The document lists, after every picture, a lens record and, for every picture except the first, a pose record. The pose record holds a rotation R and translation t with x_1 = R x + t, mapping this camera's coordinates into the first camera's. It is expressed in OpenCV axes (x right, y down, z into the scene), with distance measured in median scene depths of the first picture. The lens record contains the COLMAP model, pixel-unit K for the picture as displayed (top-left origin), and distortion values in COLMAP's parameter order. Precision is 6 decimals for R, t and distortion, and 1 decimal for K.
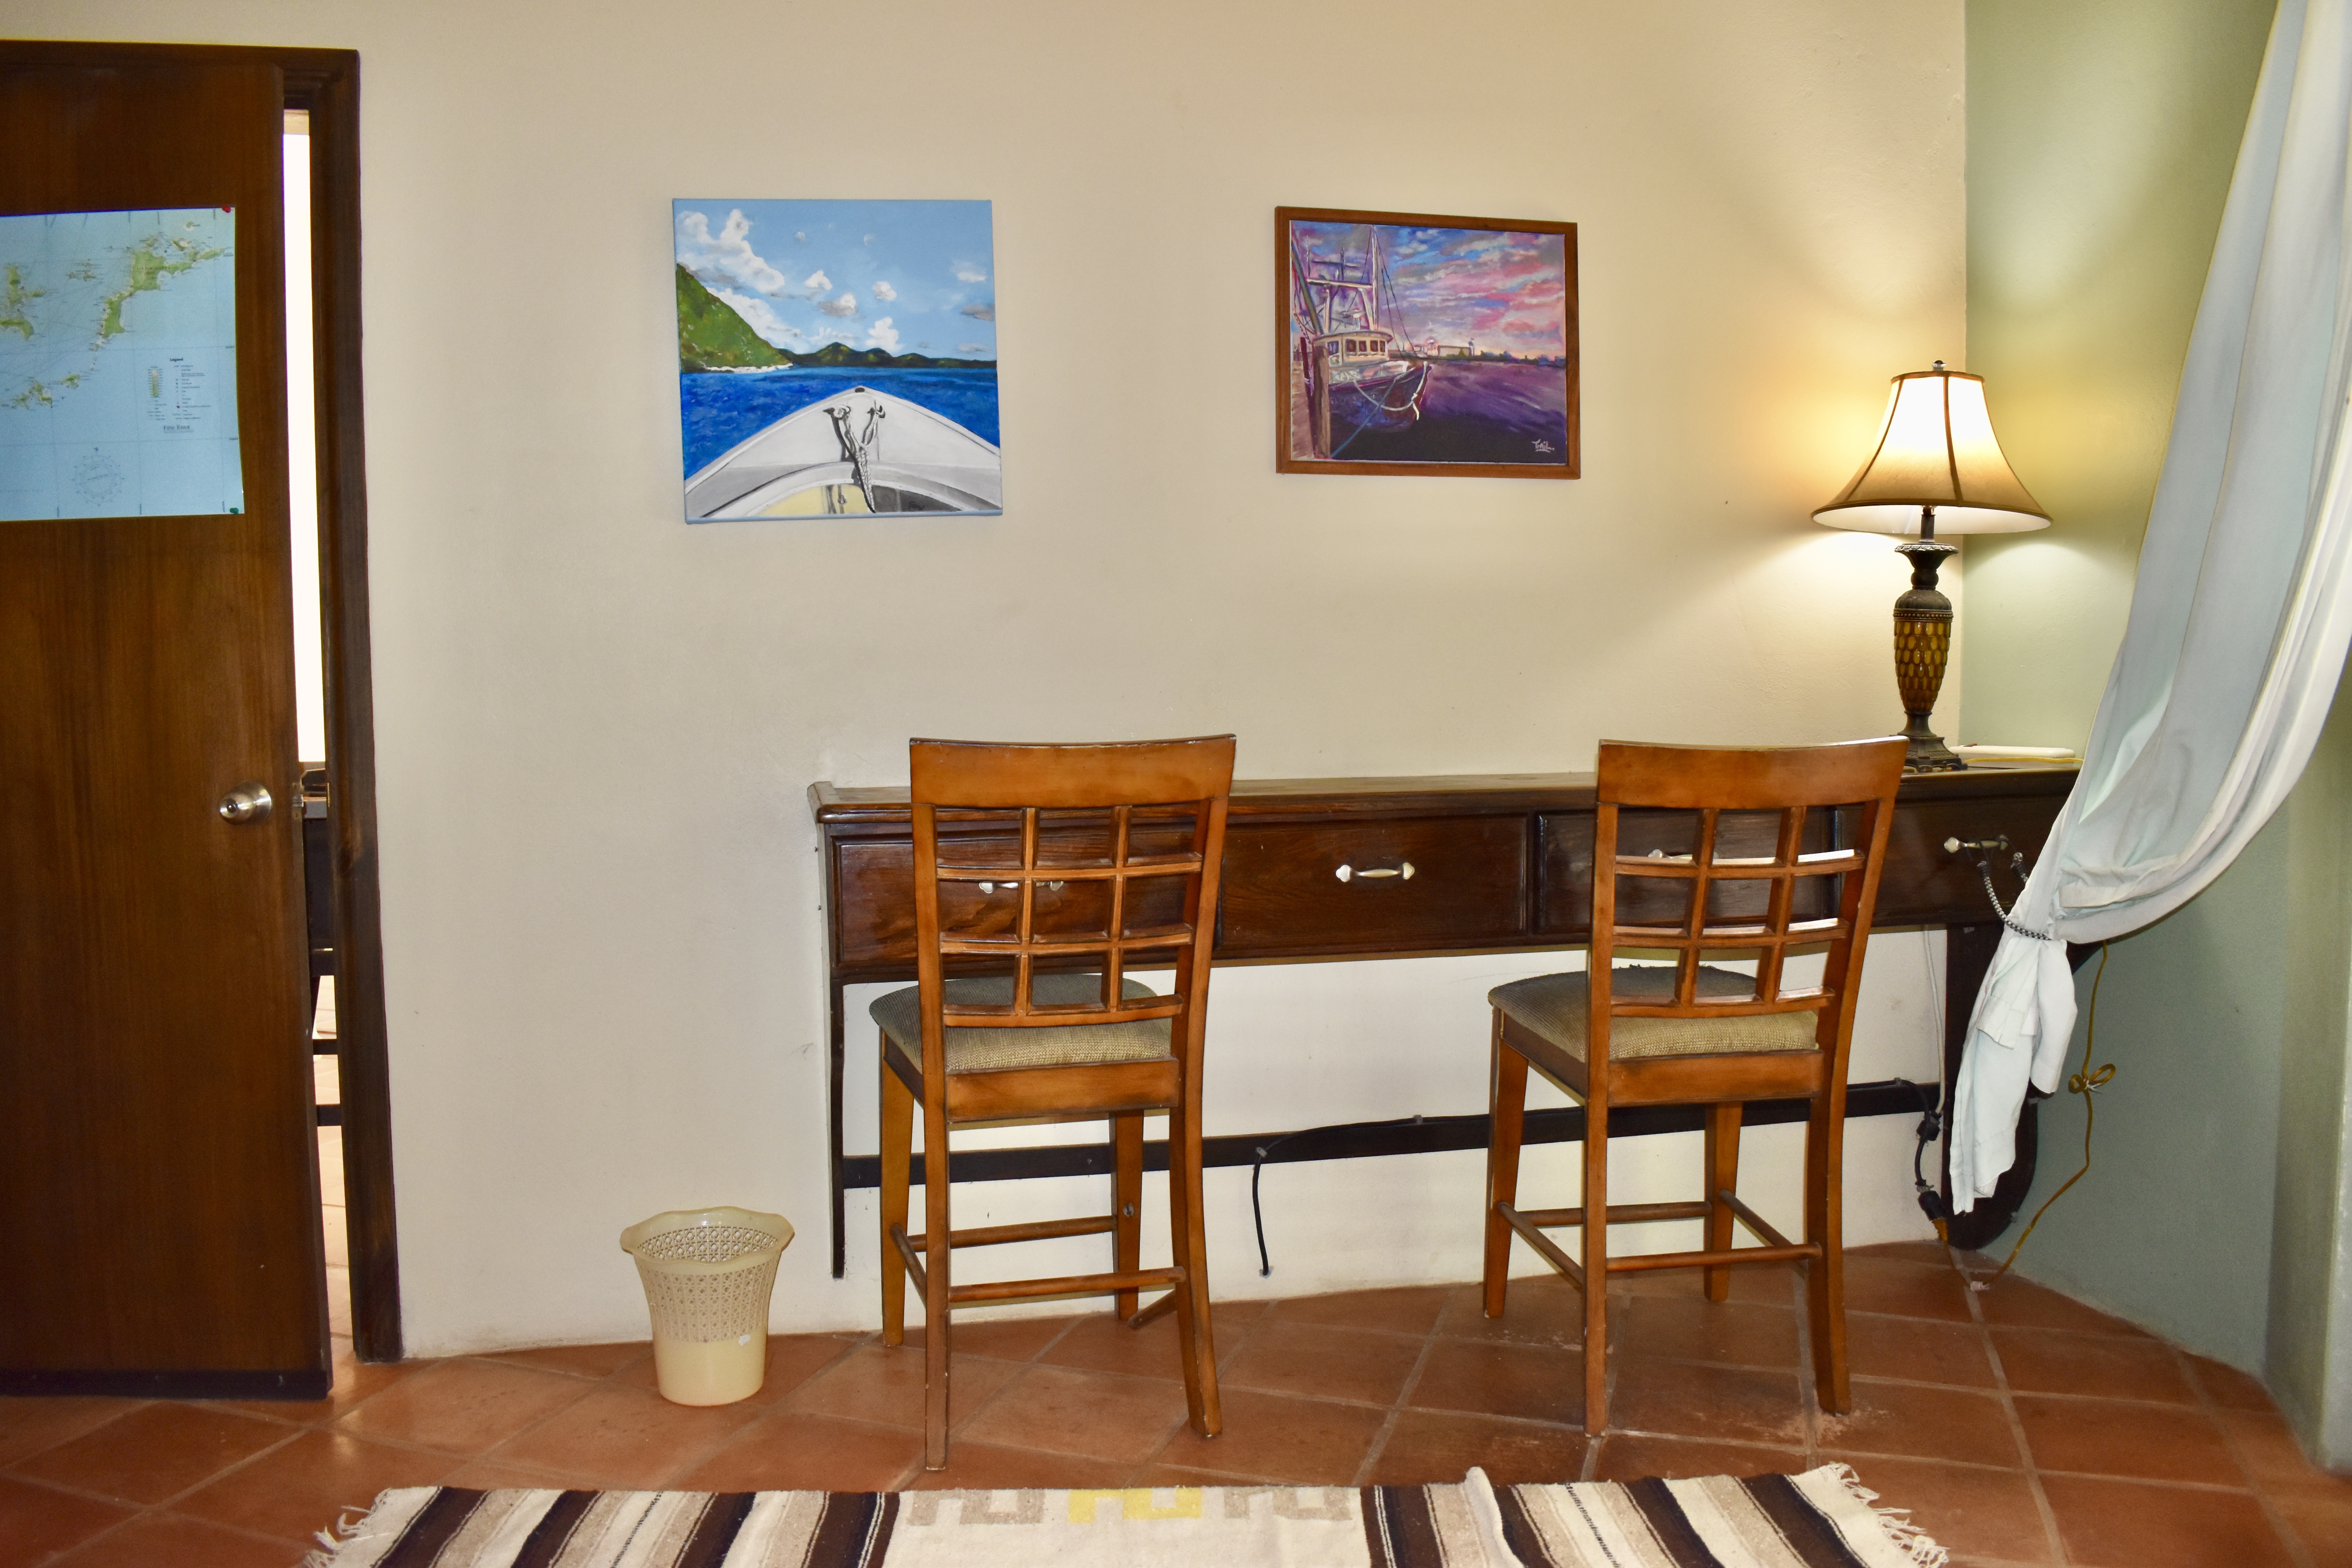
lens RADIAL K [[1834.2, 0, 1179.6], [0, 1834.2, 792.3], [0, 0, 1]] dist [-0.096746, 0.016184]
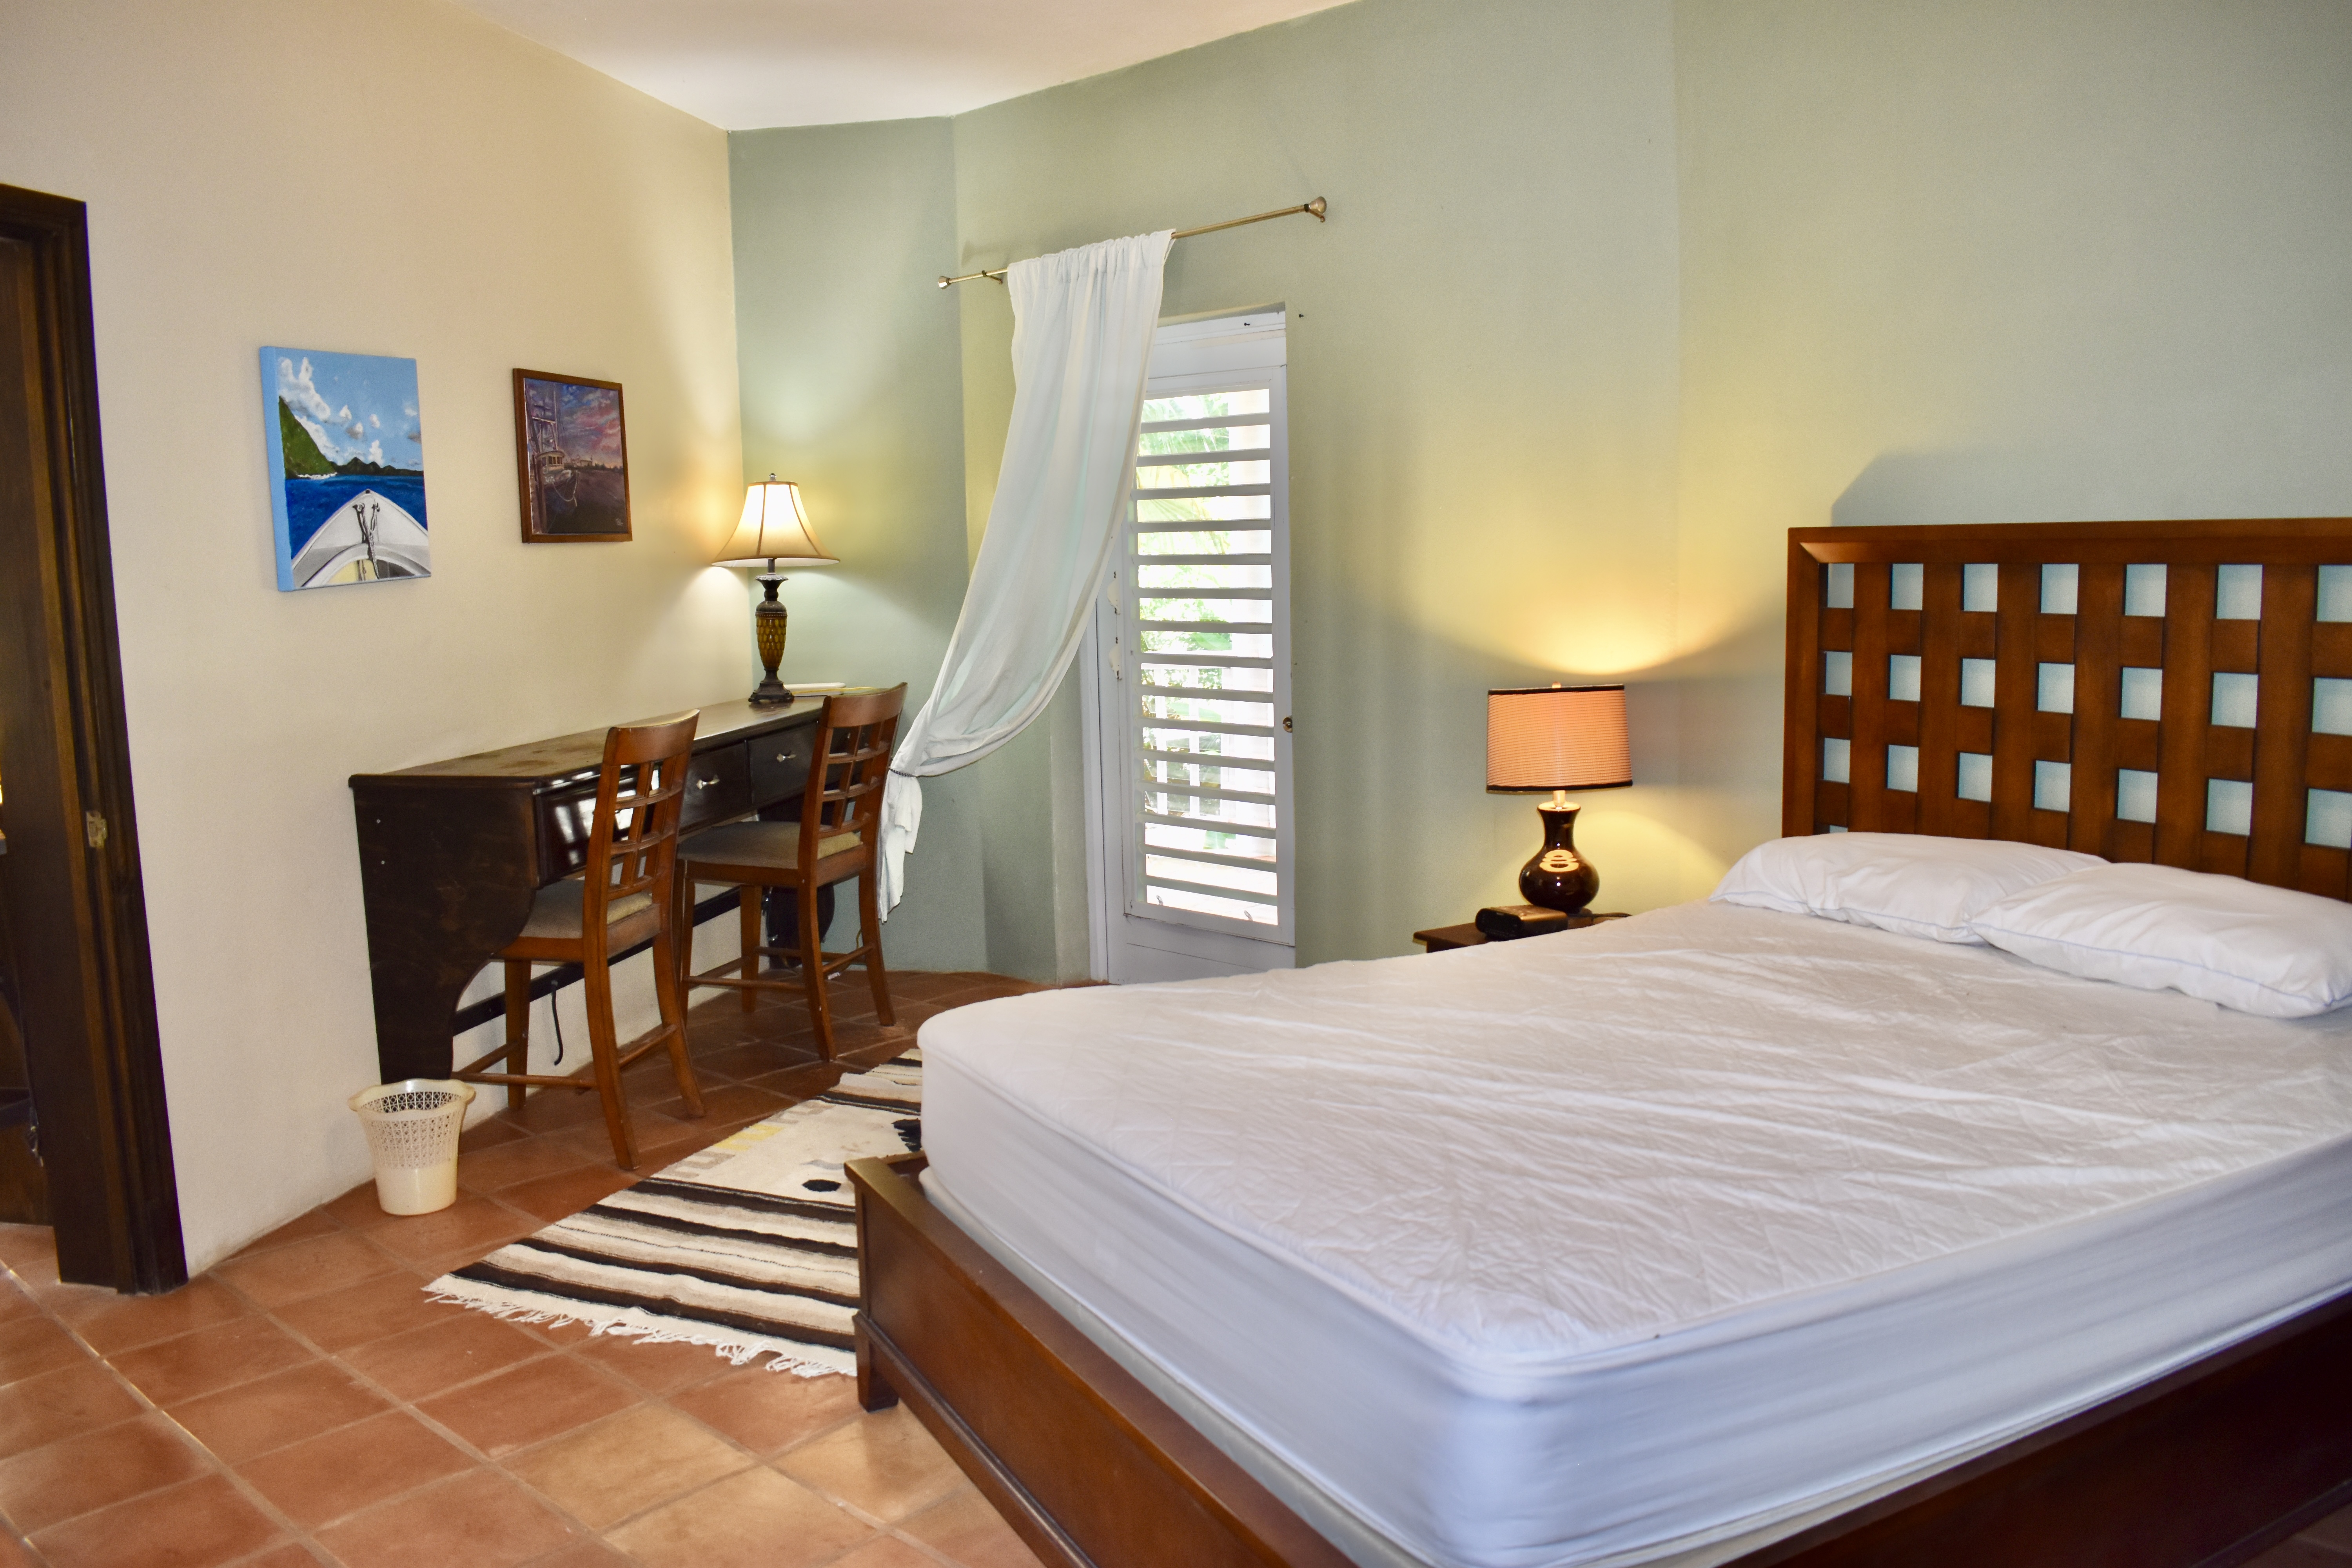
lens RADIAL K [[1834.2, 0, 1179.6], [0, 1834.2, 792.3], [0, 0, 1]] dist [-0.096746, 0.016184]
pose [[0.412335, -0.125617, 0.902330, -1.183119], [0.084096, 0.991468, 0.099597, -0.076264], [-0.907142, 0.034815, 0.419381, -0.135563]]
